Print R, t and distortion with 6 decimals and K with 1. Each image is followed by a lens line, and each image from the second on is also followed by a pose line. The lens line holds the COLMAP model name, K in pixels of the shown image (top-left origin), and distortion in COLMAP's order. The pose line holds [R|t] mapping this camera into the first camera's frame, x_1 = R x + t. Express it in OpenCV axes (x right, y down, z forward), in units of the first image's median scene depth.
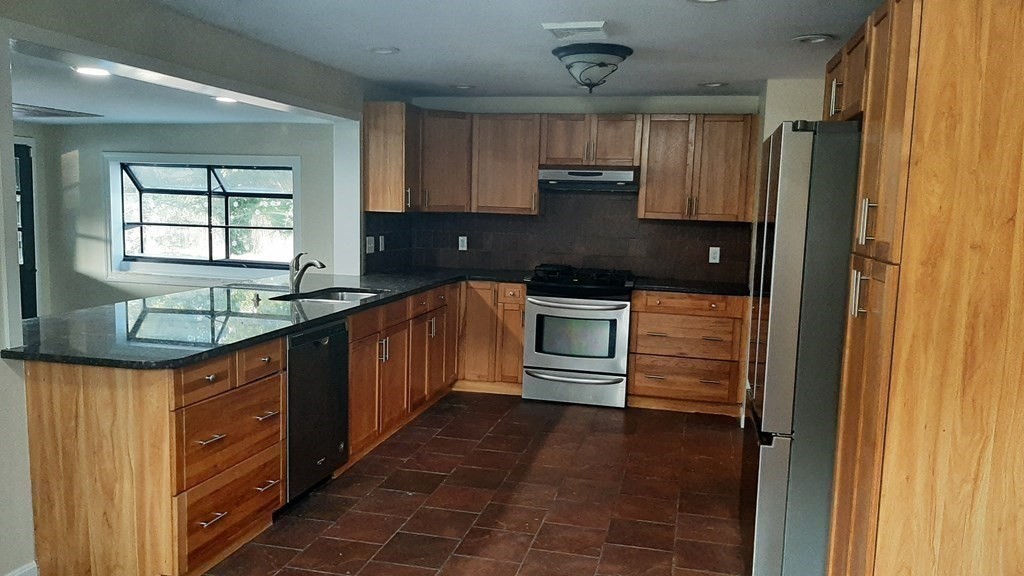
lens RADIAL K [[780.5, 0, 513.5], [0, 780.5, 290.5], [0, 0, 1]] dist [0.006481, -0.006487]
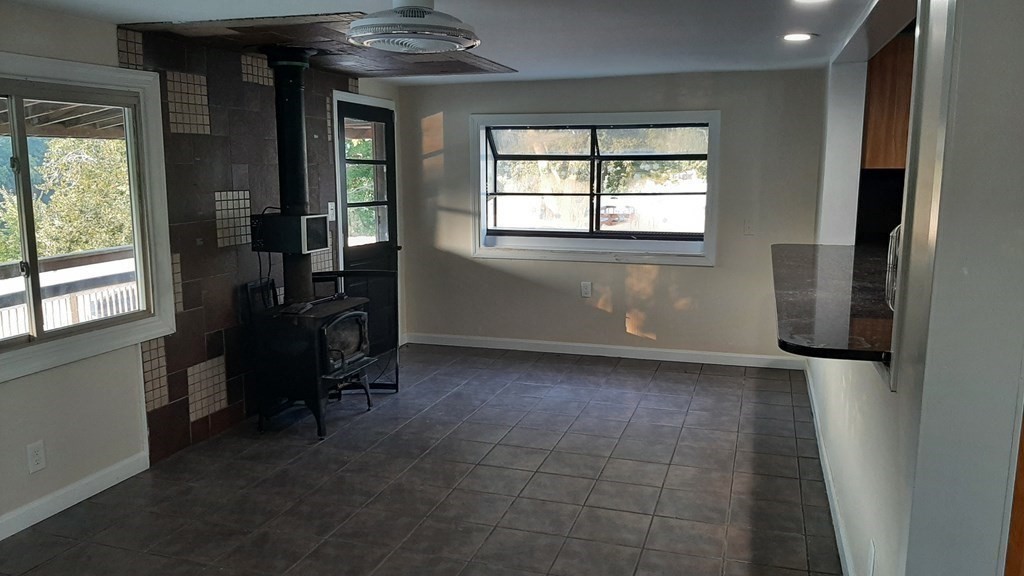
lens RADIAL K [[780.5, 0, 511.3], [0, 780.5, 288.3], [0, 0, 1]] dist [0.006481, -0.006487]
pose [[0.996414, -0.017682, -0.082746, -0.401939], [0.020911, 0.999047, 0.038310, -0.010547], [0.081989, -0.039903, 0.995834, 0.095596]]
